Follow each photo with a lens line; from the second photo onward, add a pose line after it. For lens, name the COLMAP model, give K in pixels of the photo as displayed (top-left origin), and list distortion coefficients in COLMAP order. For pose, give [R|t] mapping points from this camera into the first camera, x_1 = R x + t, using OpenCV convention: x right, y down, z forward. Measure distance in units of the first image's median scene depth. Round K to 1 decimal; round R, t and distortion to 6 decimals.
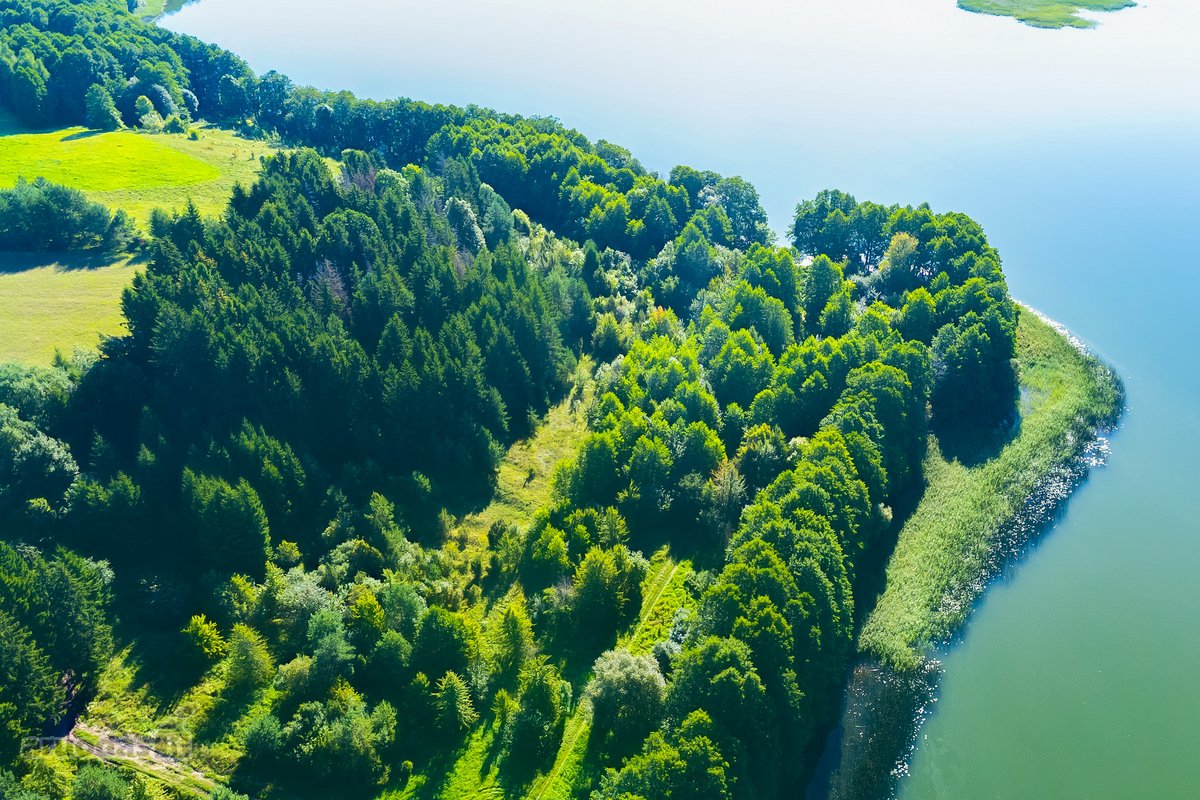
lens RADIAL K [[1102.0, 0, 684.1], [0, 1102.0, 399.7], [0, 0, 1]] dist [0.002470, 0.064777]
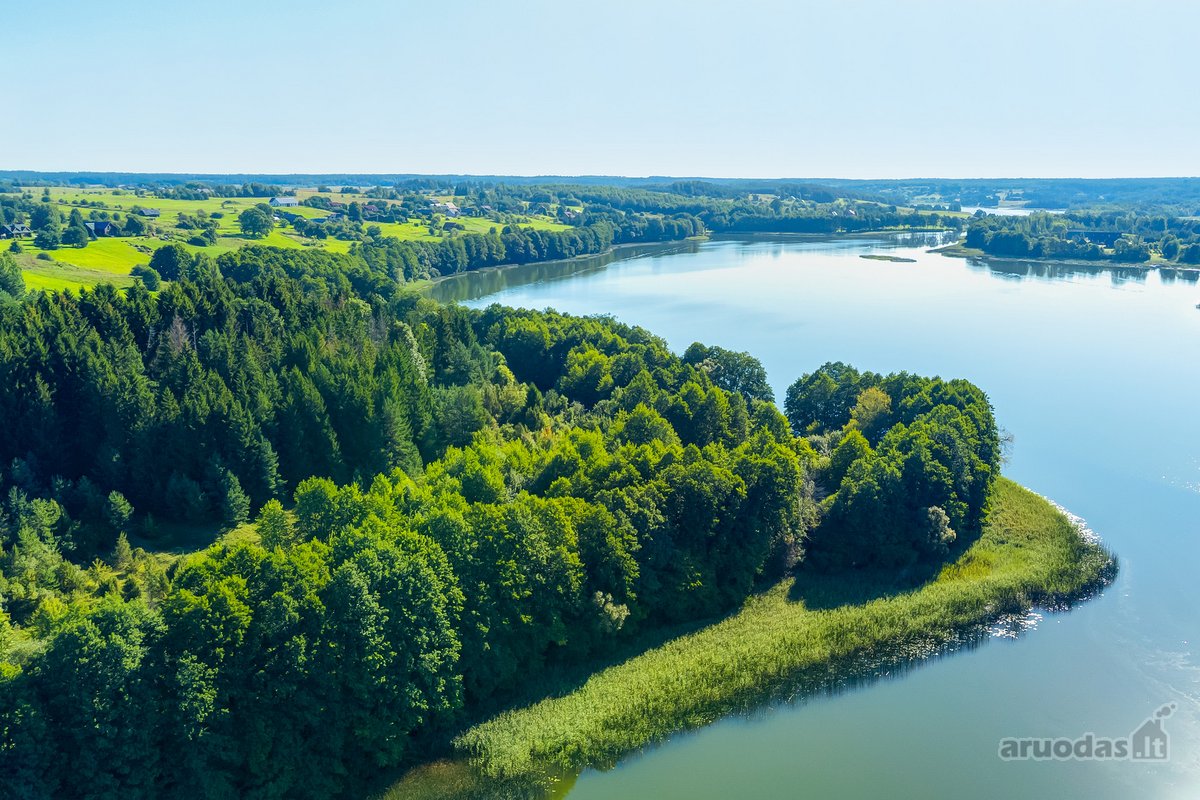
lens RADIAL K [[1102.0, 0, 684.1], [0, 1102.0, 399.7], [0, 0, 1]] dist [0.002470, 0.064777]
pose [[0.938866, 0.043362, -0.341540, 0.423370], [-0.159316, 0.934149, -0.319348, 0.178077], [0.305202, 0.354238, 0.883950, 0.265743]]
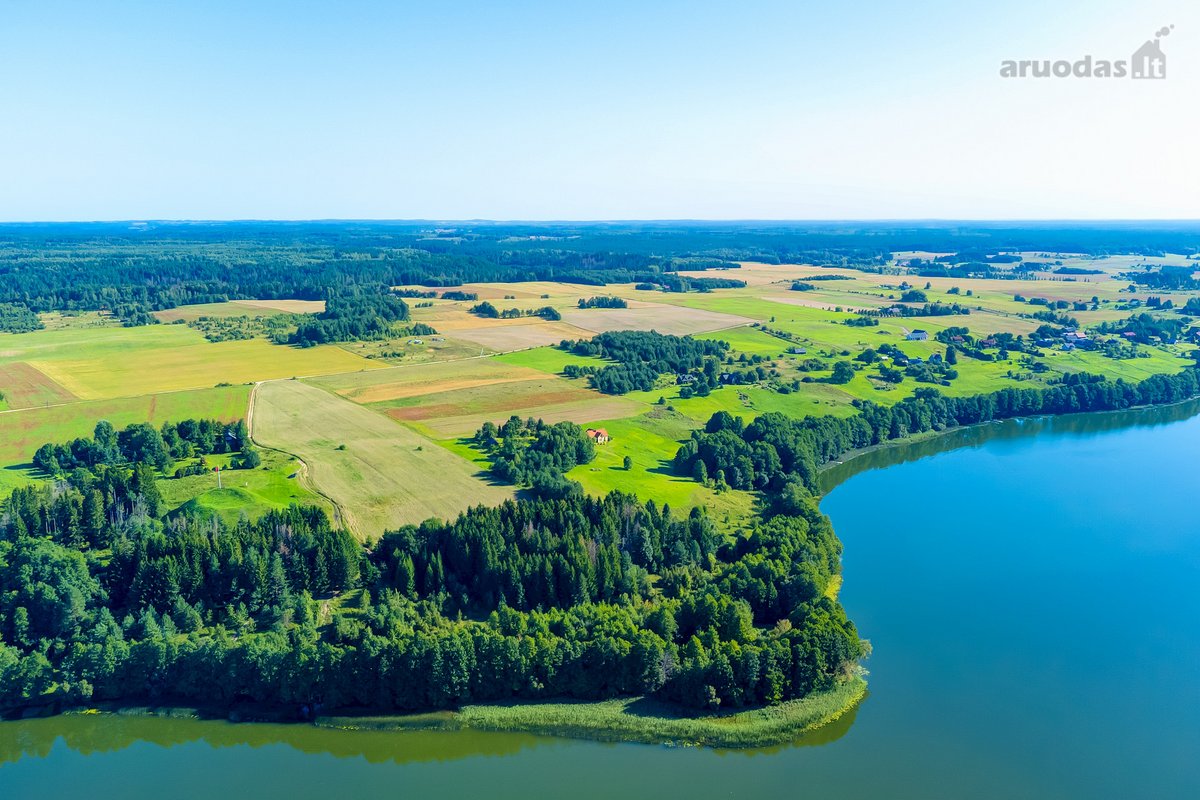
lens RADIAL K [[1102.0, 0, 684.1], [0, 1102.0, 399.7], [0, 0, 1]] dist [0.002470, 0.064777]
pose [[0.441899, 0.135441, -0.886781, 1.835088], [-0.459783, 0.883016, -0.094252, -0.265307], [0.770276, 0.449377, 0.452477, 0.024158]]
